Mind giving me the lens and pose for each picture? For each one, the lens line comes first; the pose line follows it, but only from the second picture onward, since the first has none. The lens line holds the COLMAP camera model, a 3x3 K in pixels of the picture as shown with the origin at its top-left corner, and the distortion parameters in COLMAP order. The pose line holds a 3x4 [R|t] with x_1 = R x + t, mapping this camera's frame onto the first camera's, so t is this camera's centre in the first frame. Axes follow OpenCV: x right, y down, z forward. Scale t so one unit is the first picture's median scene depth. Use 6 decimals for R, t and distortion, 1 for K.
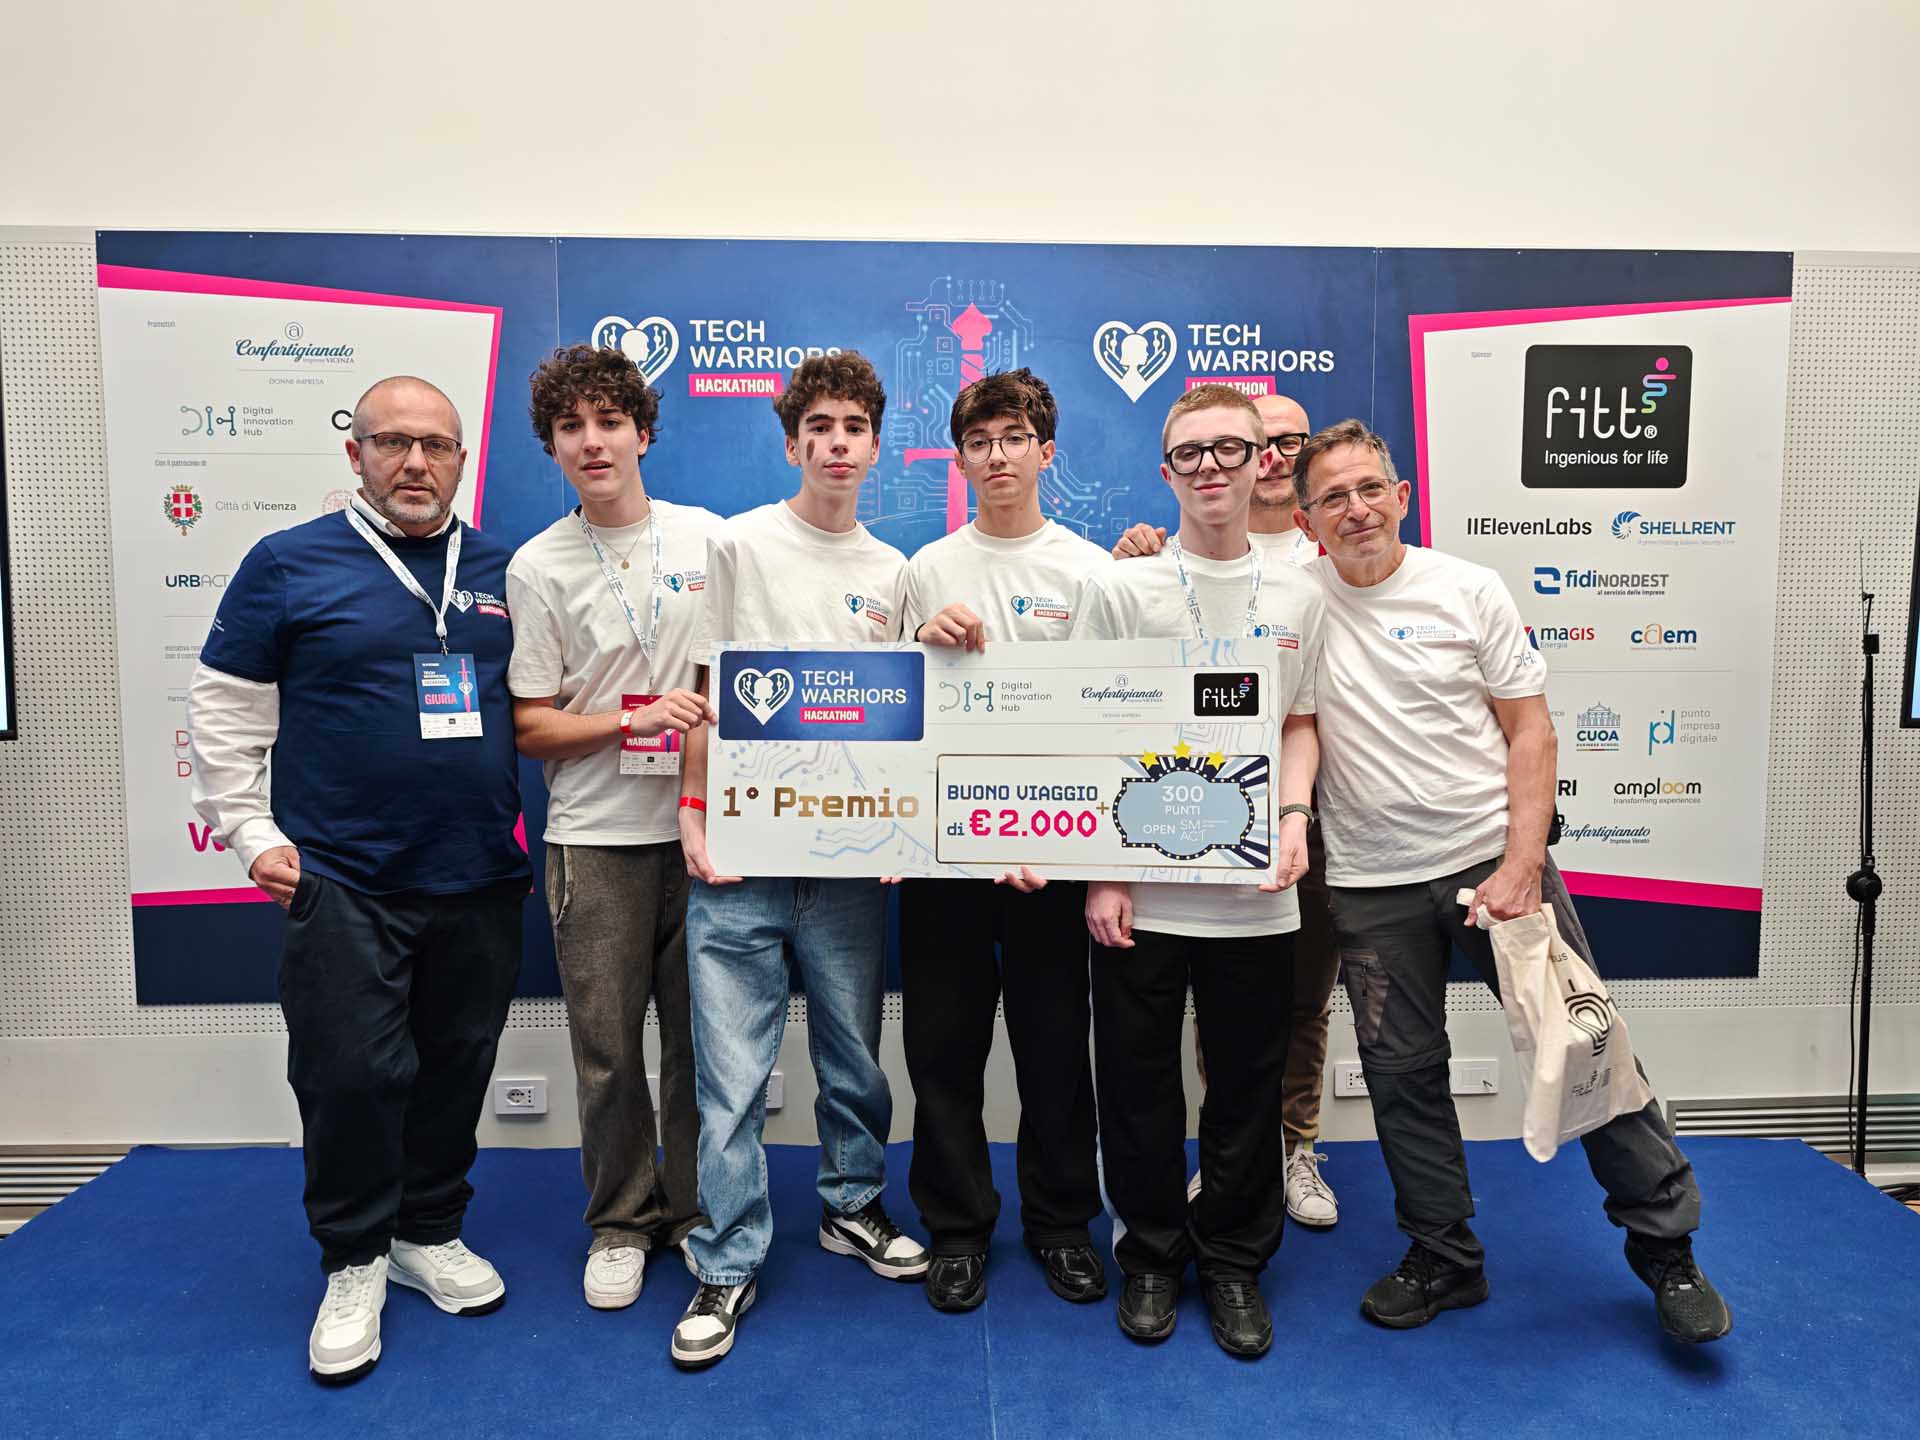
lens RADIAL K [[1311.3, 0, 984.4], [0, 1311.3, 722.3], [0, 0, 1]] dist [0.016476, -0.021313]
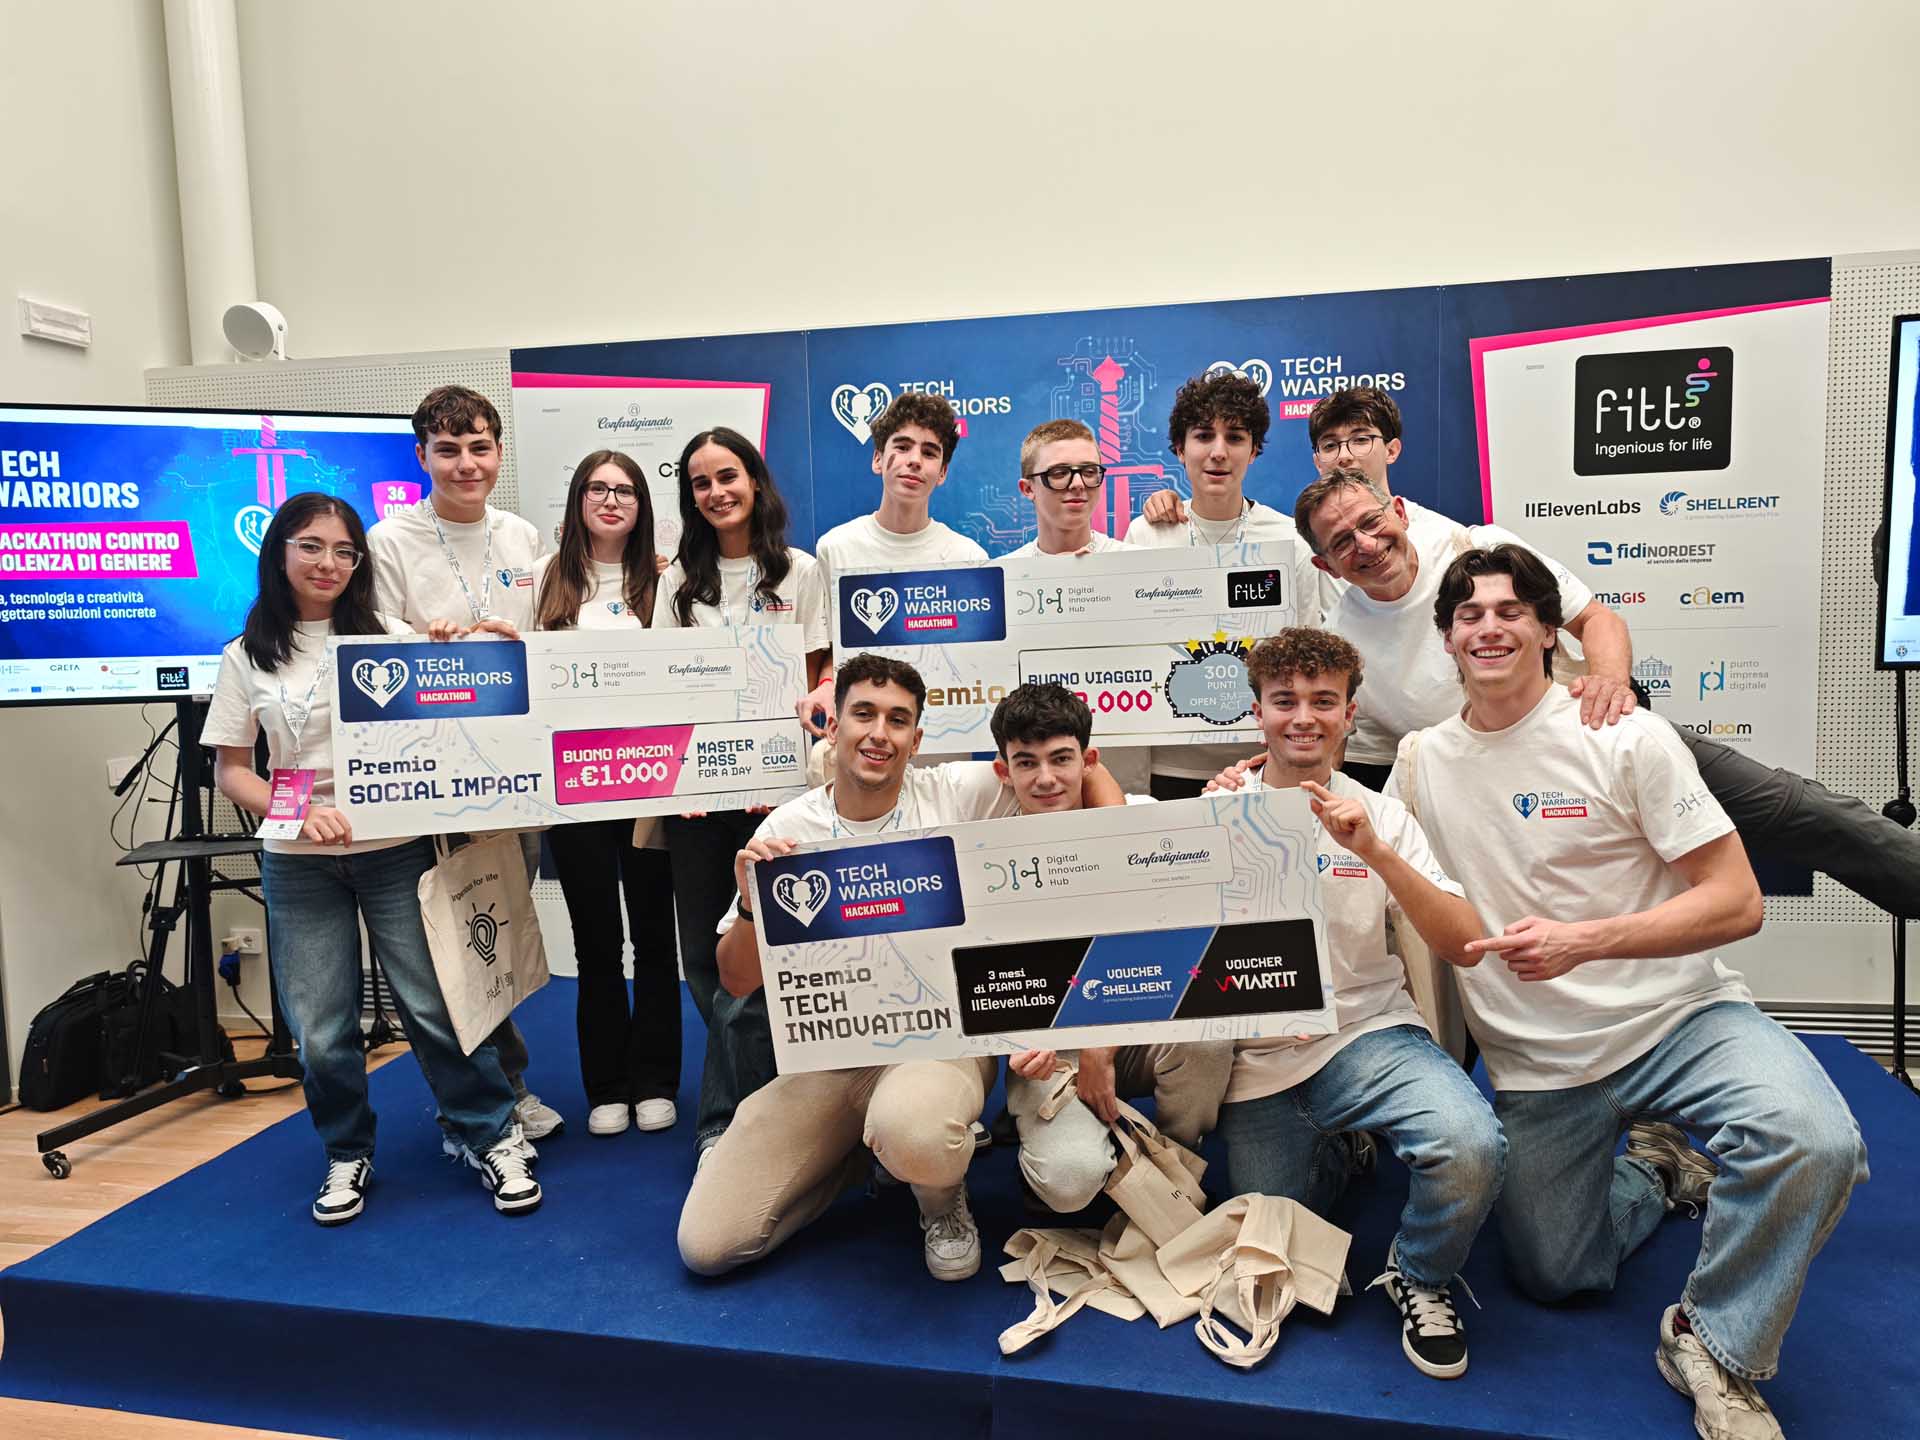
lens RADIAL K [[1352.4, 0, 969.6], [0, 1352.4, 731.5], [0, 0, 1]] dist [0.011970, -0.007166]
pose [[0.971174, -0.002815, -0.238357, 0.168655], [0.006689, 0.999858, 0.015445, 0.030385], [0.238279, -0.016594, 0.971055, -0.327926]]
